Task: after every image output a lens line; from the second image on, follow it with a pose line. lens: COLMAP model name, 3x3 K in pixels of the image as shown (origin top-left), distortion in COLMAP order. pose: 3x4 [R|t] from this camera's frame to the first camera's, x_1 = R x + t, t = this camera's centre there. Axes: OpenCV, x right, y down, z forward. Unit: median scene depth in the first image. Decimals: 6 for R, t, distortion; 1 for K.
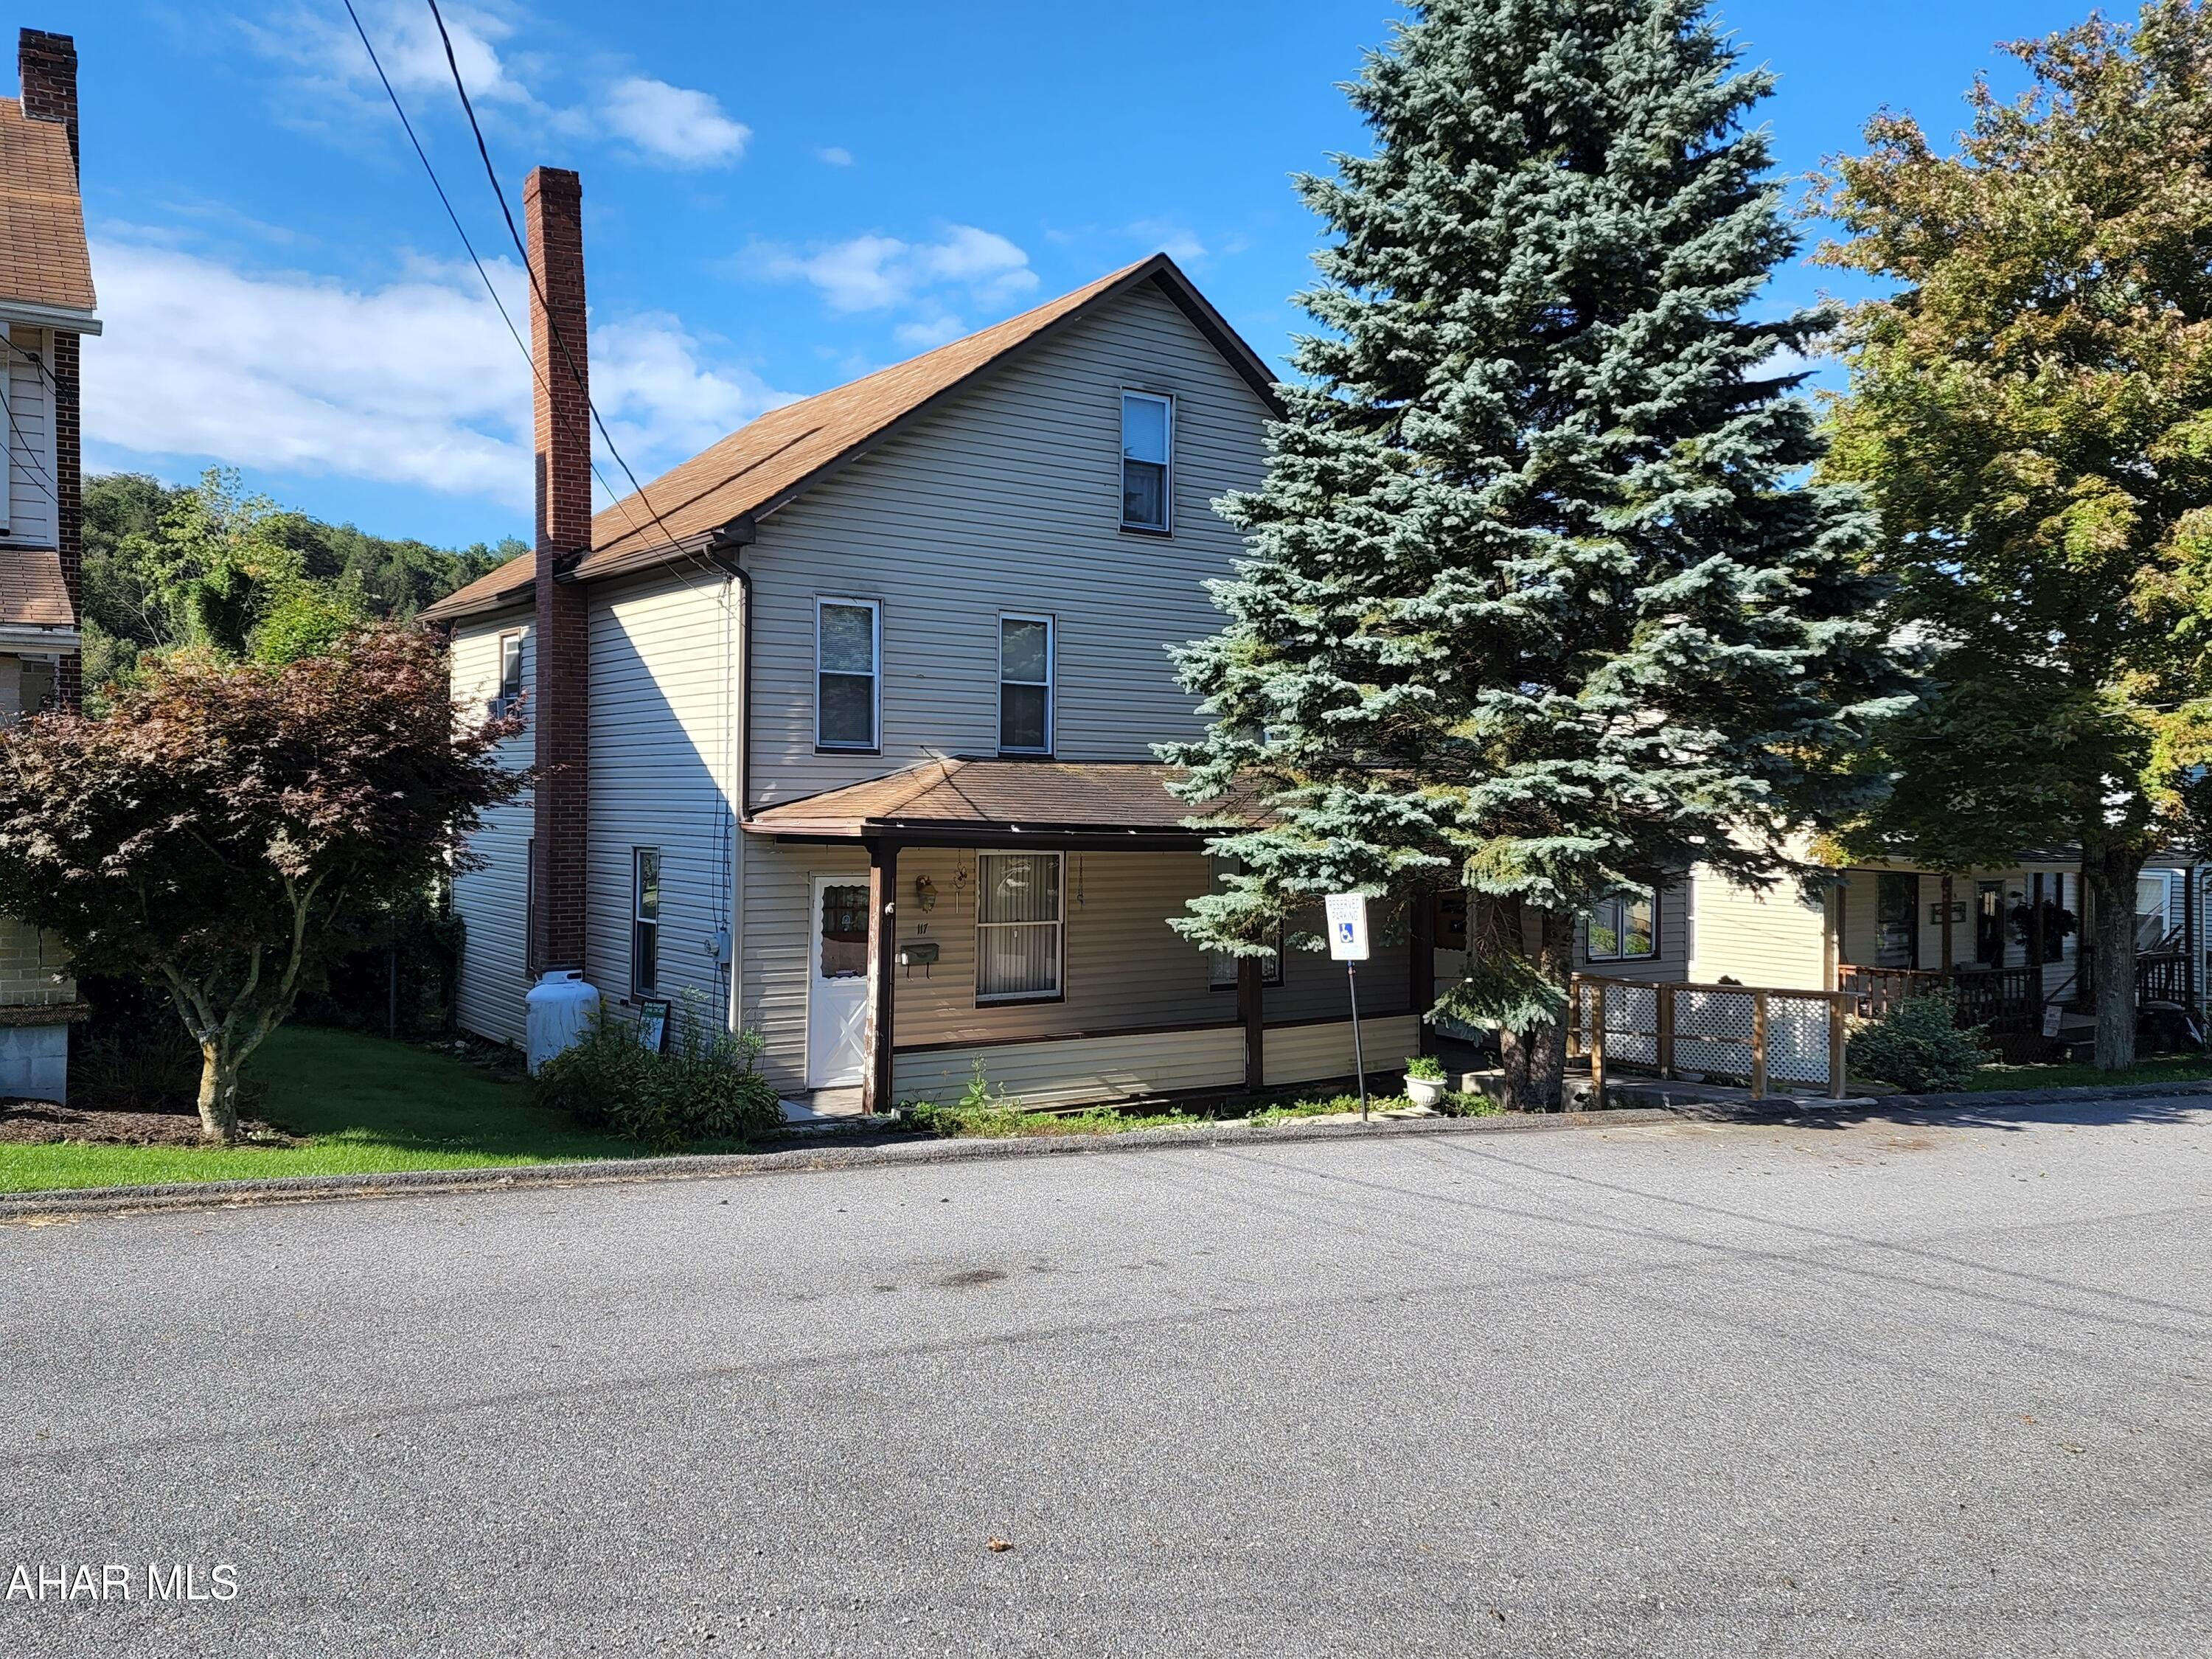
lens RADIAL K [[1791.5, 0, 1101.1], [0, 1791.5, 879.5], [0, 0, 1]] dist [0.058299, -0.117854]
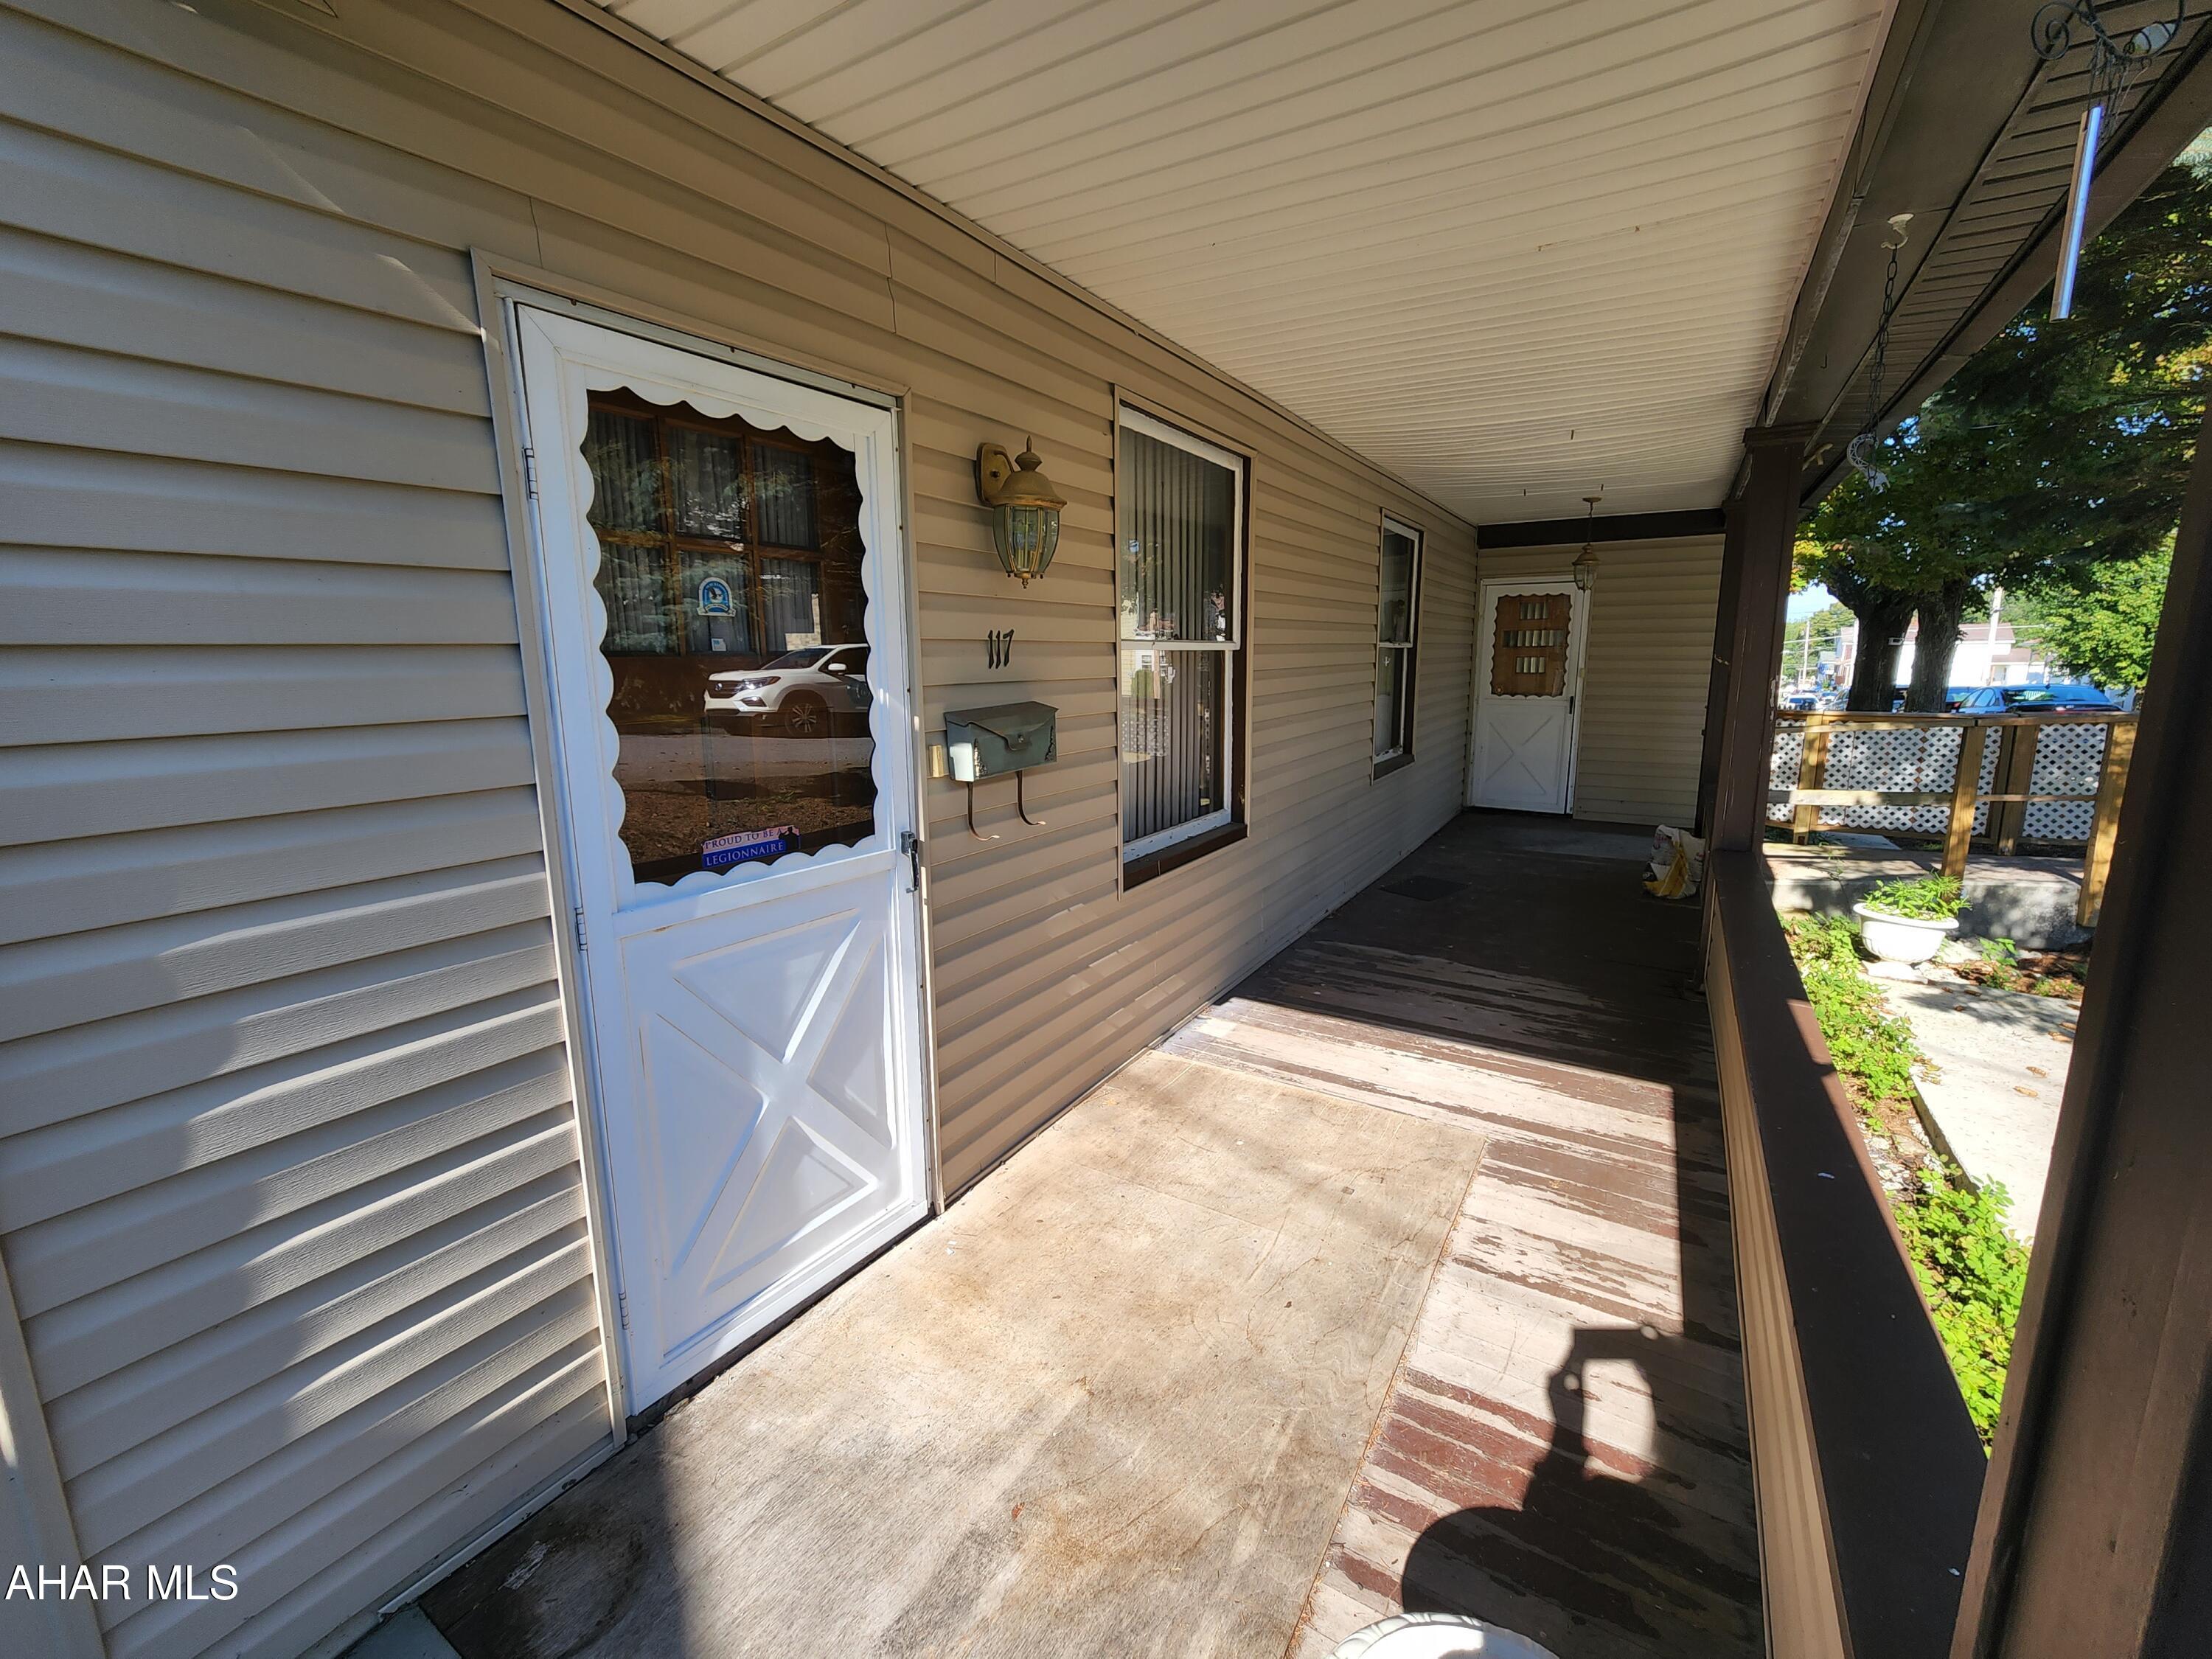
lens RADIAL K [[916.3, 0, 1110.7], [0, 916.3, 822.9], [0, 0, 1]] dist [-0.000943, -0.000189]
pose [[0.922725, -0.092123, 0.374289, -0.151718], [0.035039, 0.987047, 0.156561, 0.035479], [-0.383863, -0.131348, 0.914000, 0.938607]]
